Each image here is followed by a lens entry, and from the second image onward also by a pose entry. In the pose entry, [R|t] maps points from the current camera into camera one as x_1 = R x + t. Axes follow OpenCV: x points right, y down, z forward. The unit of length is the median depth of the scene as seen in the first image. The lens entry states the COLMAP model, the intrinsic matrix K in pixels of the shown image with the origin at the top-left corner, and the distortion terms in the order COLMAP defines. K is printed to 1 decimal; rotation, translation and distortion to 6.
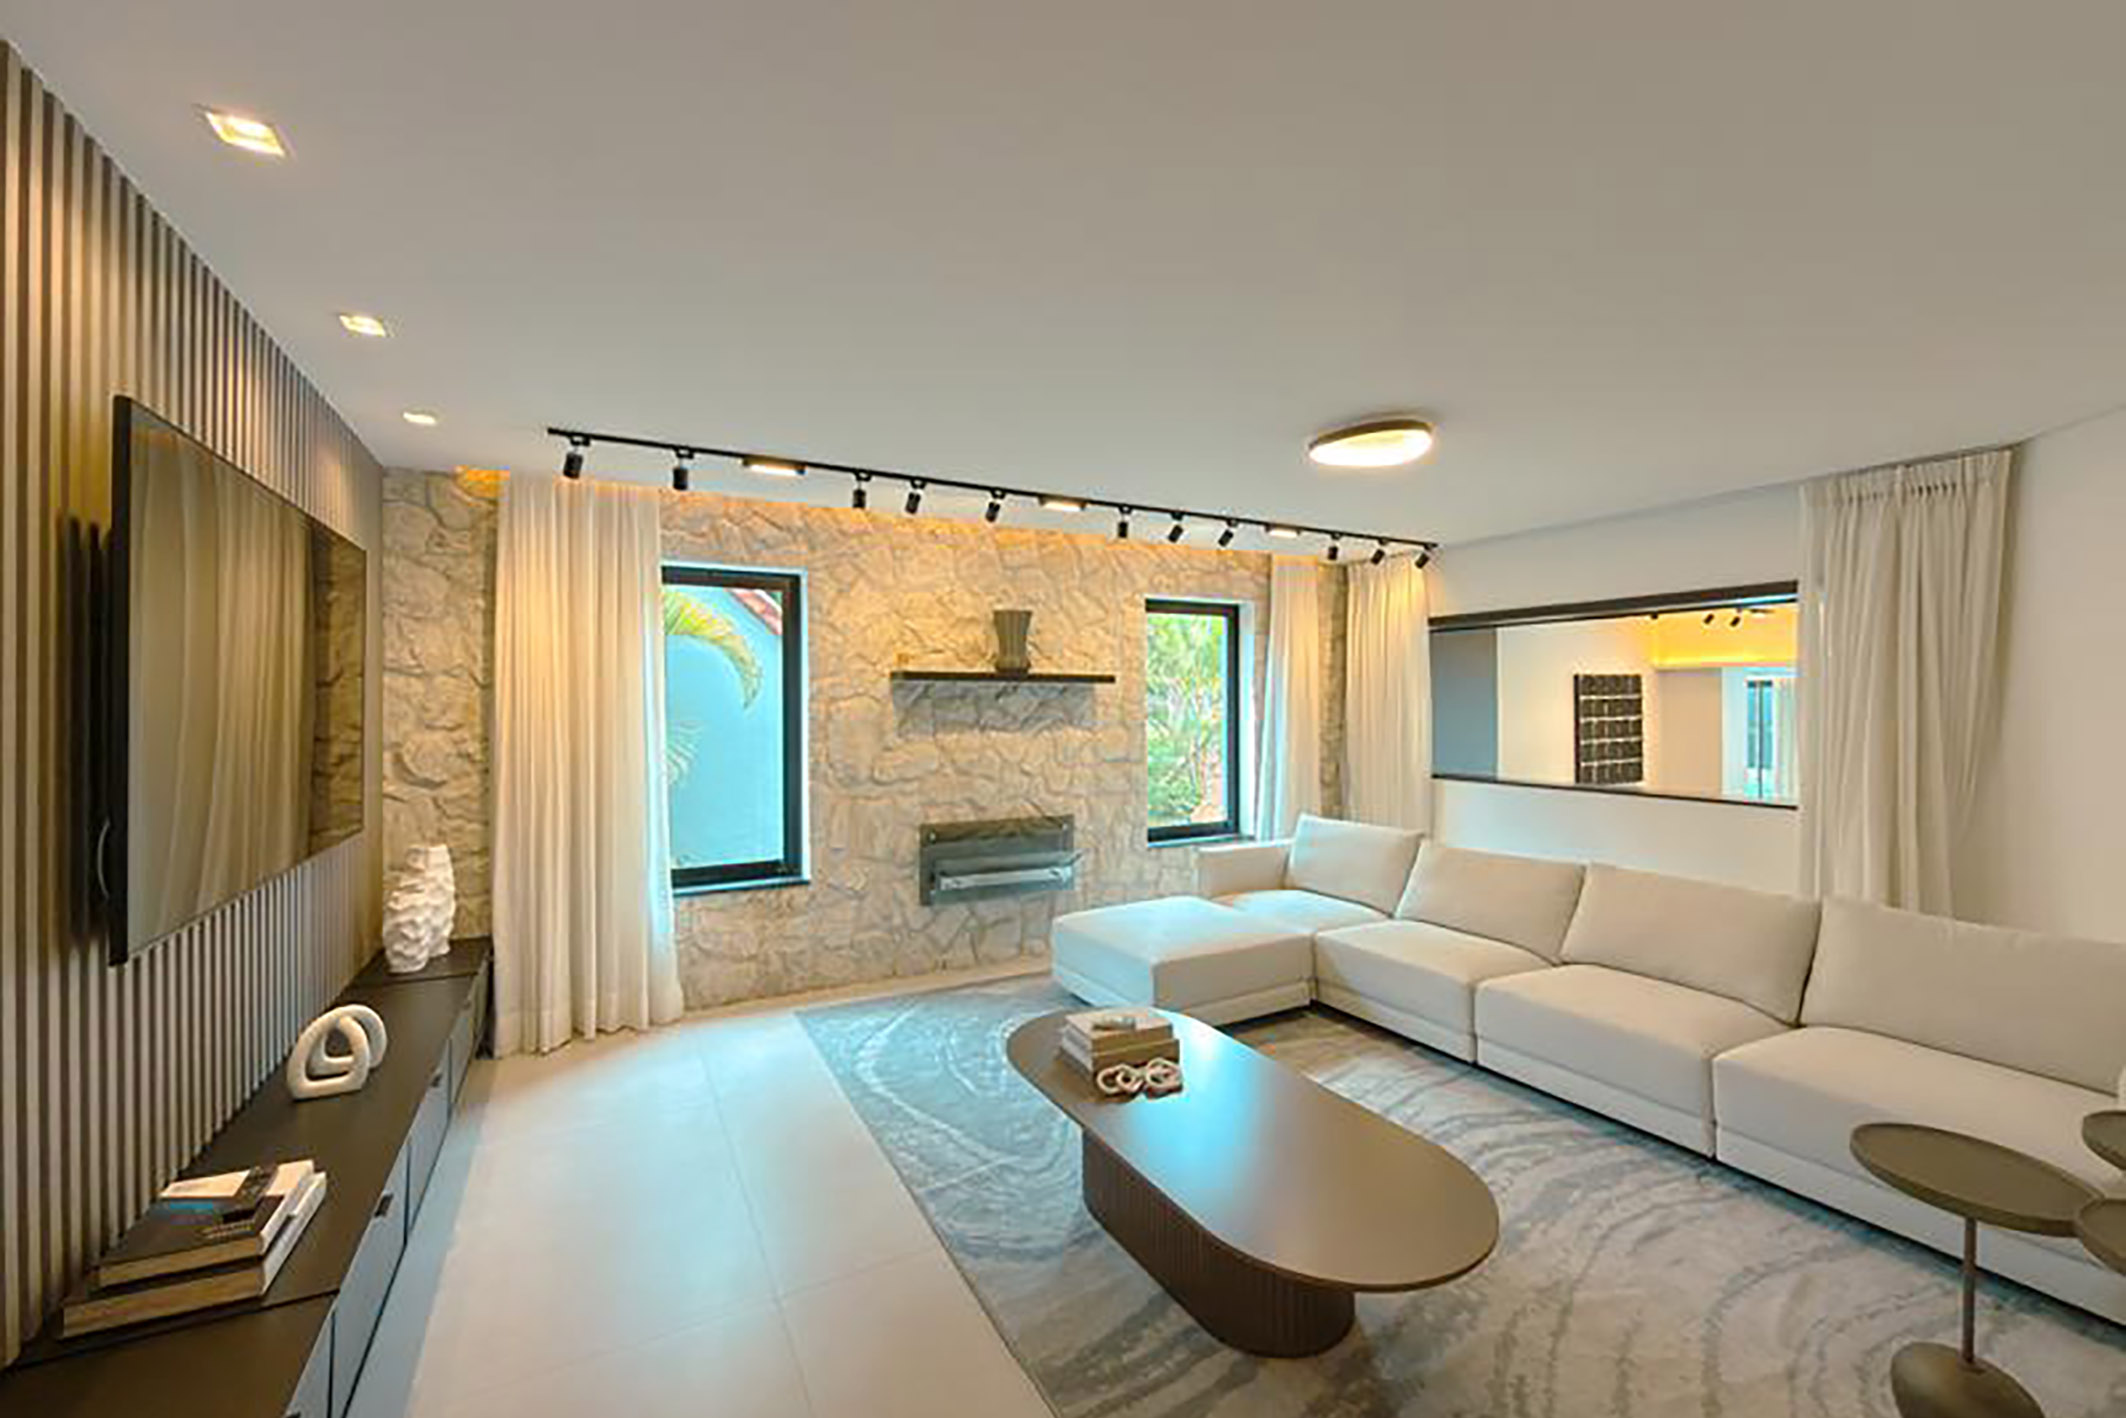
lens RADIAL K [[855.0, 0, 1061.6], [0, 855.0, 698.1], [0, 0, 1]] dist [-0.001102, -0.000451]
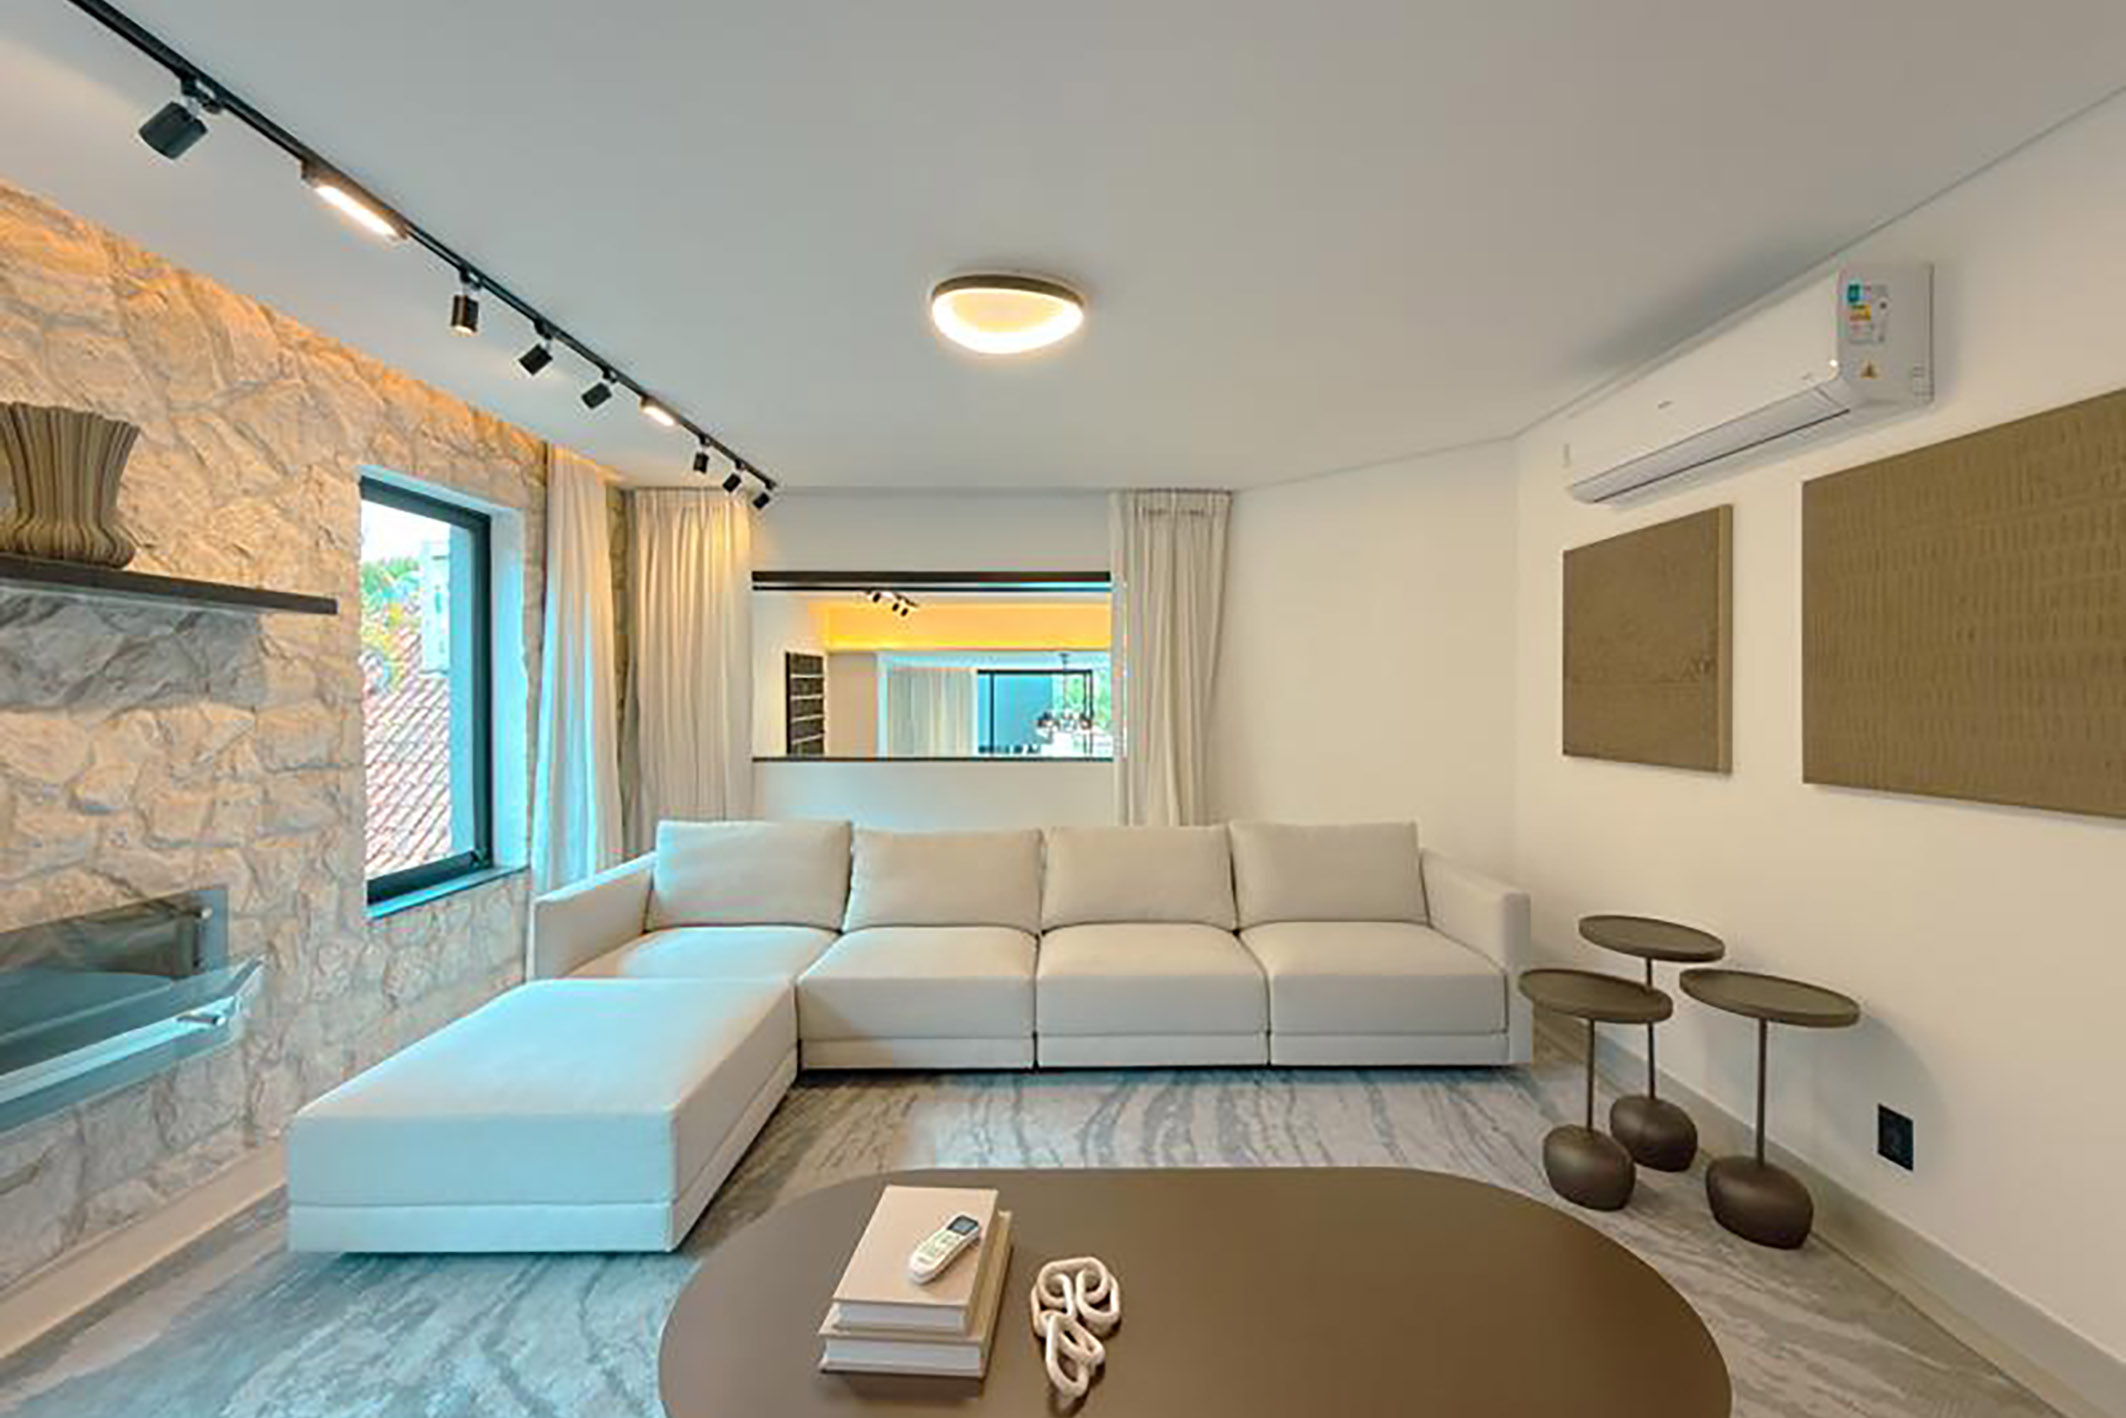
lens RADIAL K [[855.0, 0, 1061.6], [0, 855.0, 698.1], [0, 0, 1]] dist [-0.001102, -0.000451]
pose [[0.477935, -0.002663, 0.878391, -0.182179], [-0.005439, 0.999967, 0.005991, 0.027427], [-0.878378, -0.007640, 0.477905, 0.367125]]
